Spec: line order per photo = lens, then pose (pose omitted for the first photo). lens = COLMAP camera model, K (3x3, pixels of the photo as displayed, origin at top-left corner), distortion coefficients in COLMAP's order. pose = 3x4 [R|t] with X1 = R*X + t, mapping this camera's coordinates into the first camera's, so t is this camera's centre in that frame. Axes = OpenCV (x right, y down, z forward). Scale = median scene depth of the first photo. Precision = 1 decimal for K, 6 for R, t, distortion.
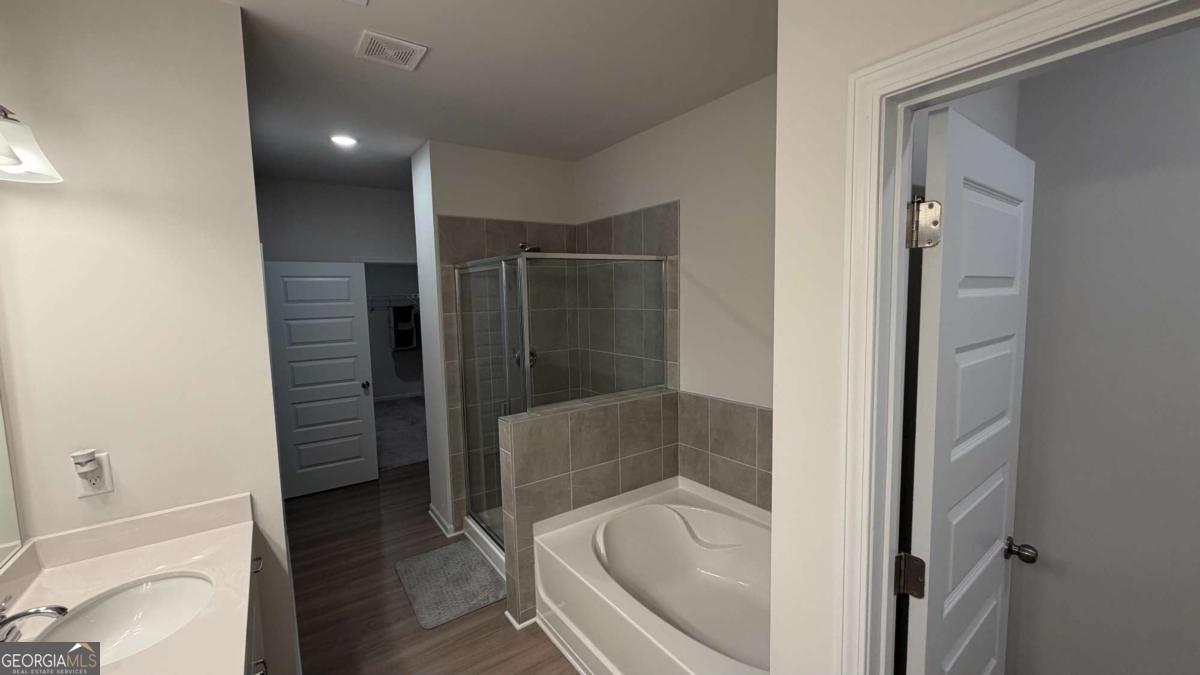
lens RADIAL K [[476.7, 0, 599.0], [0, 476.7, 340.3], [0, 0, 1]] dist [-0.000407, 0.000124]
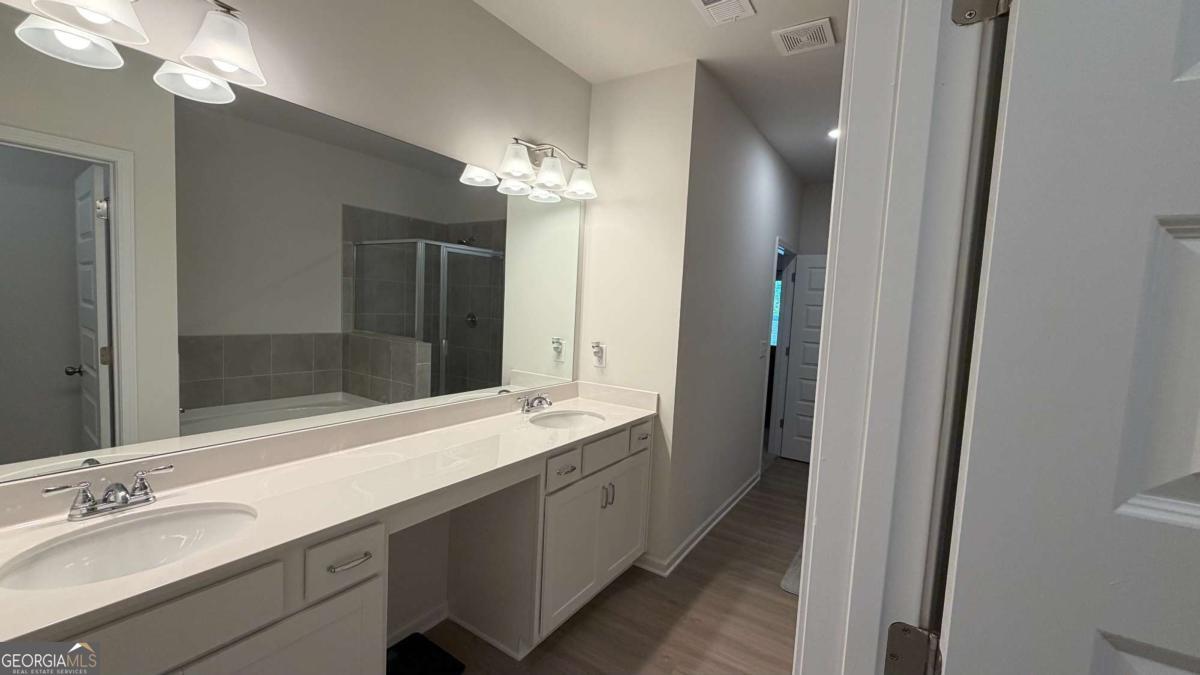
lens RADIAL K [[476.7, 0, 599.0], [0, 476.7, 340.3], [0, 0, 1]] dist [-0.000407, 0.000124]
pose [[0.362888, 0.114330, -0.924792, 0.451605], [-0.147049, 0.987035, 0.064323, 0.076034], [0.920157, 0.112648, 0.374996, 0.212701]]
